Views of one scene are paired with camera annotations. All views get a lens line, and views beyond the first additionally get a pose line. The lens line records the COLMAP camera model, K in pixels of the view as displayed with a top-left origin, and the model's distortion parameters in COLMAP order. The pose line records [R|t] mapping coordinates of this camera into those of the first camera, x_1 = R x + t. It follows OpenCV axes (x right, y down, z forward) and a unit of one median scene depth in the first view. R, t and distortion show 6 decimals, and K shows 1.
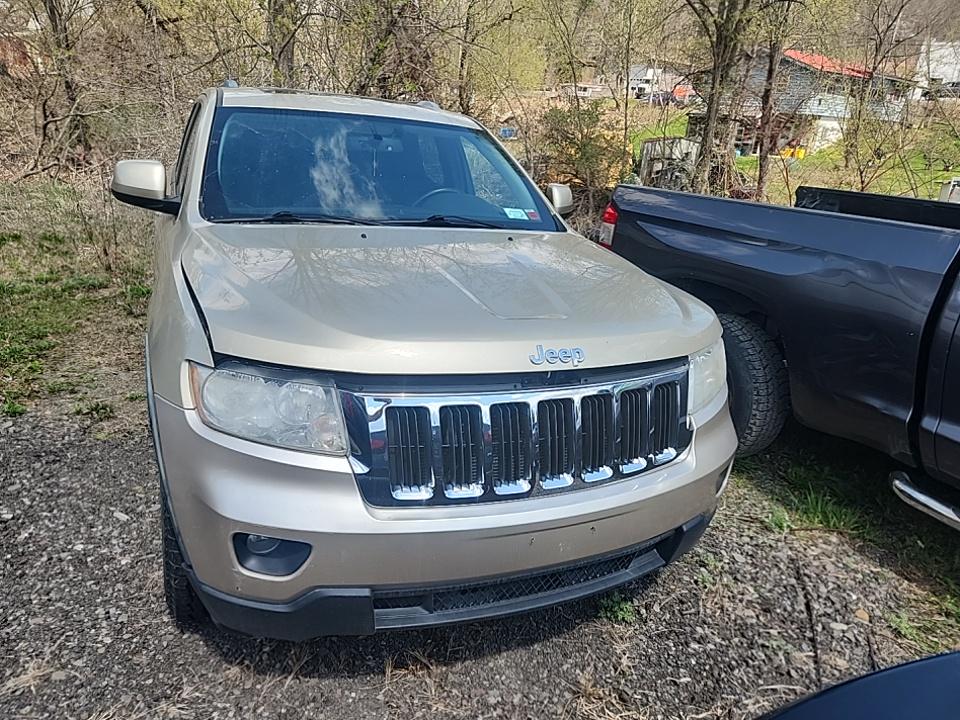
lens RADIAL K [[658.5, 0, 476.7], [0, 658.5, 356.1], [0, 0, 1]] dist [0.048278, -0.030110]
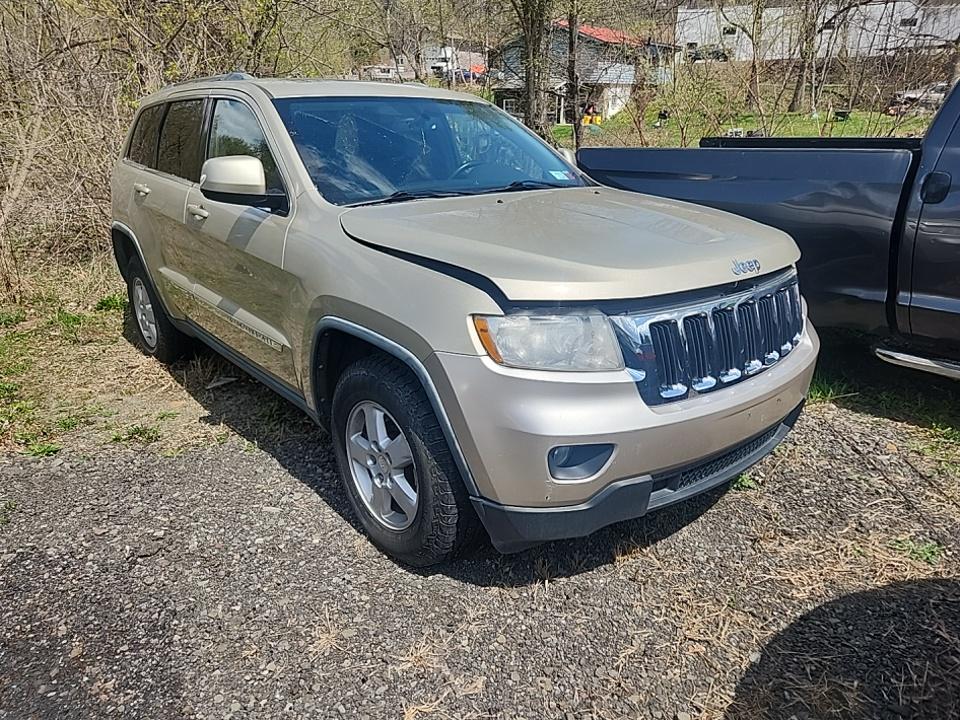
lens RADIAL K [[658.5, 0, 486.4], [0, 658.5, 365.3], [0, 0, 1]] dist [0.048278, -0.030110]
pose [[0.953450, -0.173411, 0.246700, -0.447476], [0.165056, 0.984787, 0.054321, 0.022619], [-0.252367, -0.011073, 0.967568, -0.065164]]
